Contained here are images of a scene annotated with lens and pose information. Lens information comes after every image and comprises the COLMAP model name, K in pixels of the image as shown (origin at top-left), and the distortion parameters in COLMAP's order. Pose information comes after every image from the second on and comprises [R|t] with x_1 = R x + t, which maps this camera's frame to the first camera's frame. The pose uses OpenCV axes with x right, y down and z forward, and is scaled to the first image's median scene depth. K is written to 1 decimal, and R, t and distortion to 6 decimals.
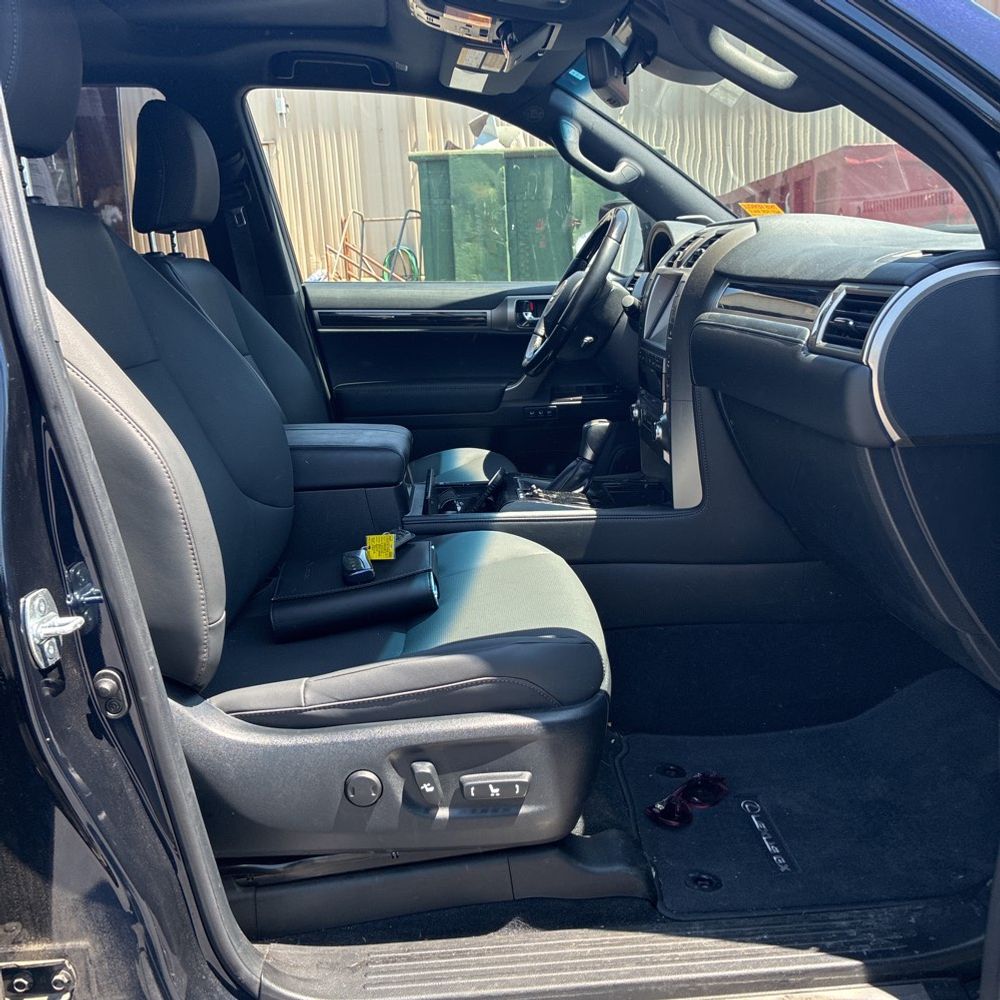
lens RADIAL K [[1017.9, 0, 530.1], [0, 1017.9, 484.2], [0, 0, 1]] dist [0.015735, 0.000000]
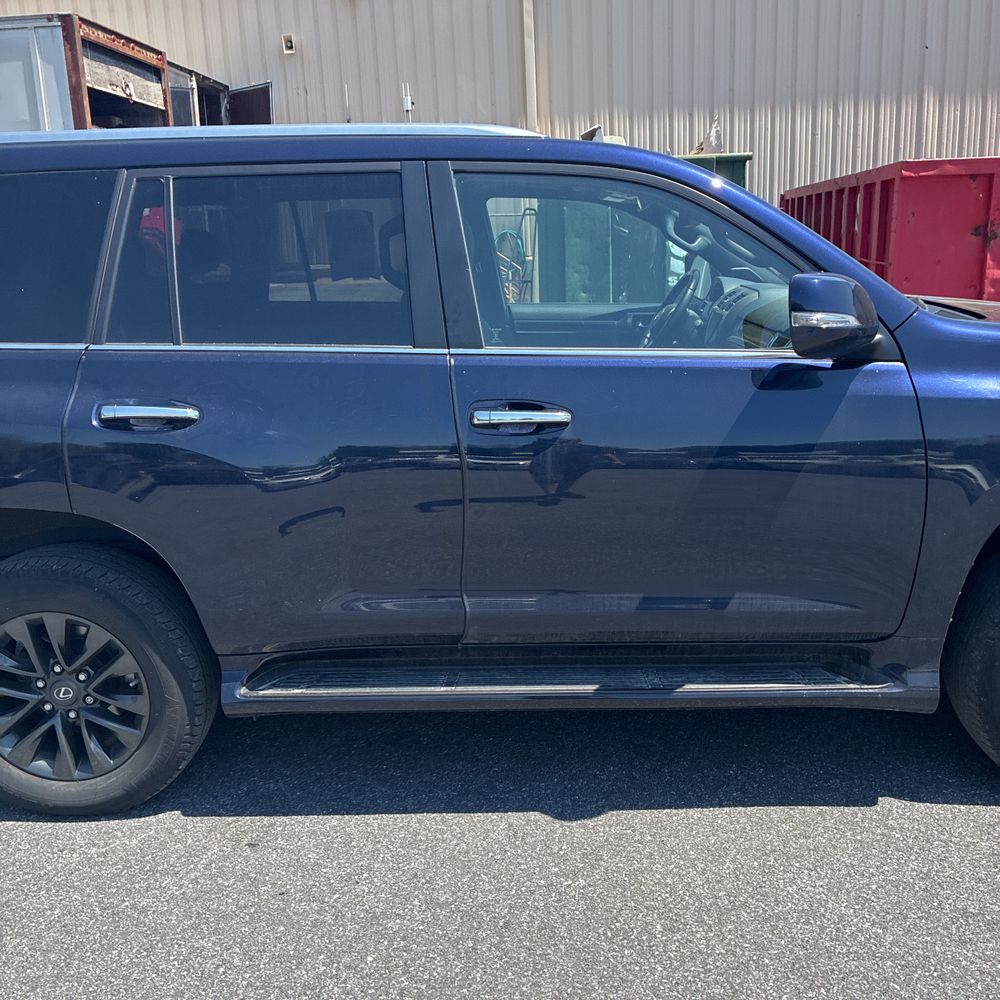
lens RADIAL K [[1017.9, 0, 496.8], [0, 1017.9, 496.0], [0, 0, 1]] dist [0.015735, 0.000000]
pose [[0.993386, 0.036382, -0.108910, -0.012697], [-0.031731, 0.998522, 0.044133, 0.015652], [0.110354, -0.040386, 0.993071, -0.211857]]
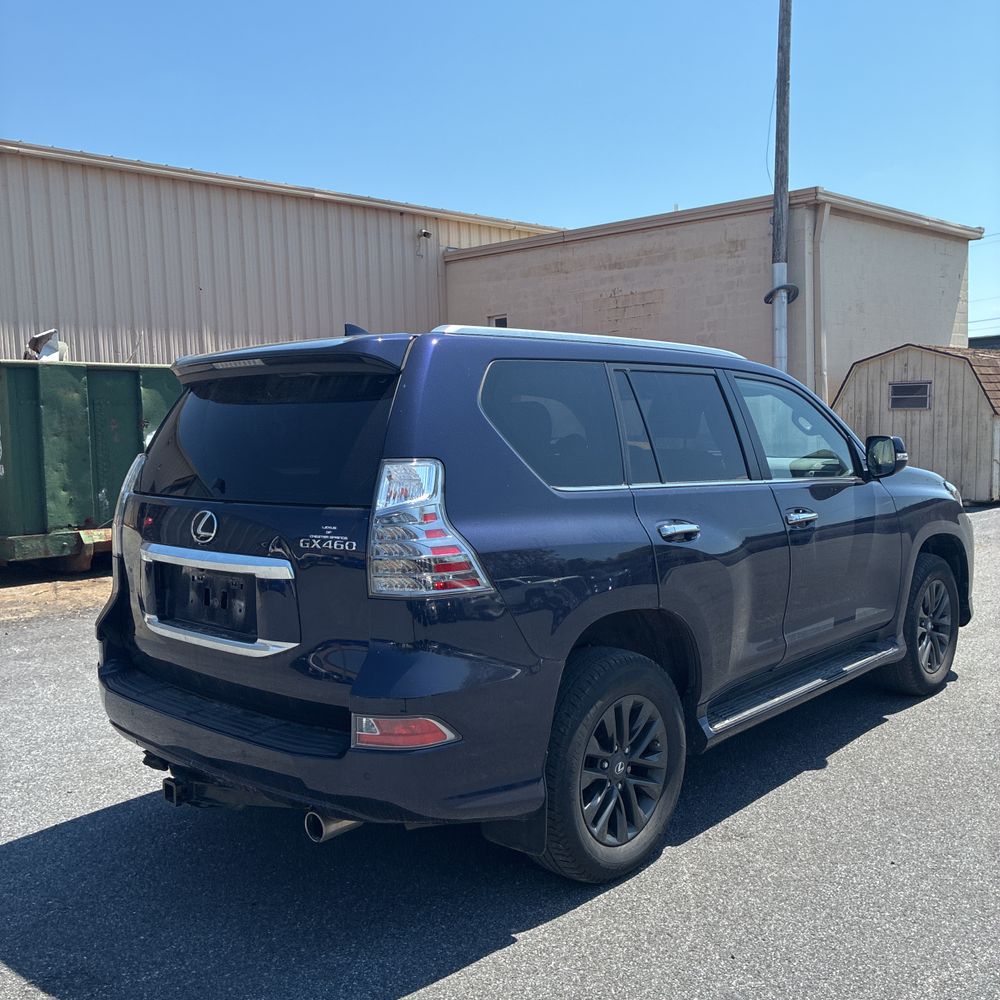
lens RADIAL K [[1017.9, 0, 496.4], [0, 1017.9, 494.2], [0, 0, 1]] dist [0.015735, 0.000000]
pose [[0.730202, -0.021929, 0.682879, -0.495792], [0.135733, 0.984219, -0.113533, 0.030988], [-0.669613, 0.175591, 0.721655, -0.180170]]
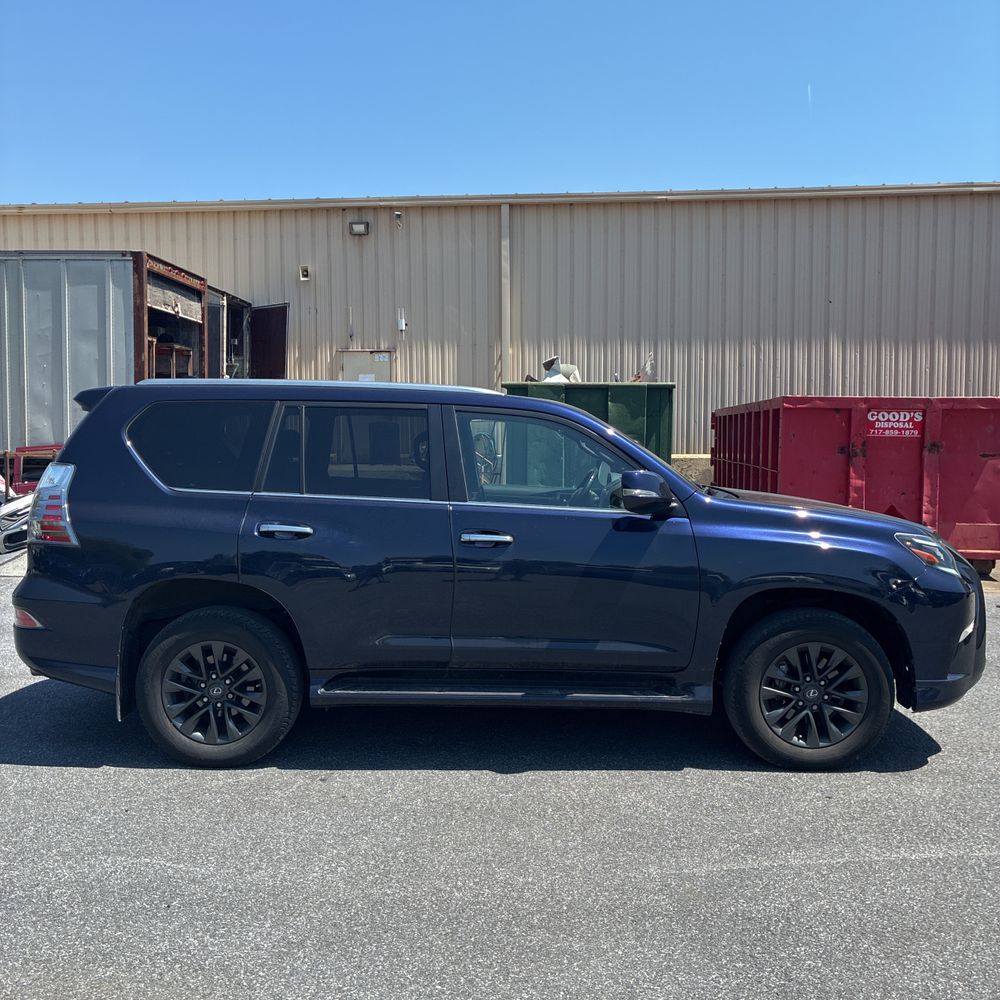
lens RADIAL K [[1017.9, 0, 496.2], [0, 1017.9, 507.7], [0, 0, 1]] dist [0.015735, 0.000000]
pose [[0.994664, 0.056875, -0.086075, 0.013301], [-0.068090, 0.988701, -0.133544, 0.062667], [0.077507, 0.138692, 0.987298, -0.466550]]
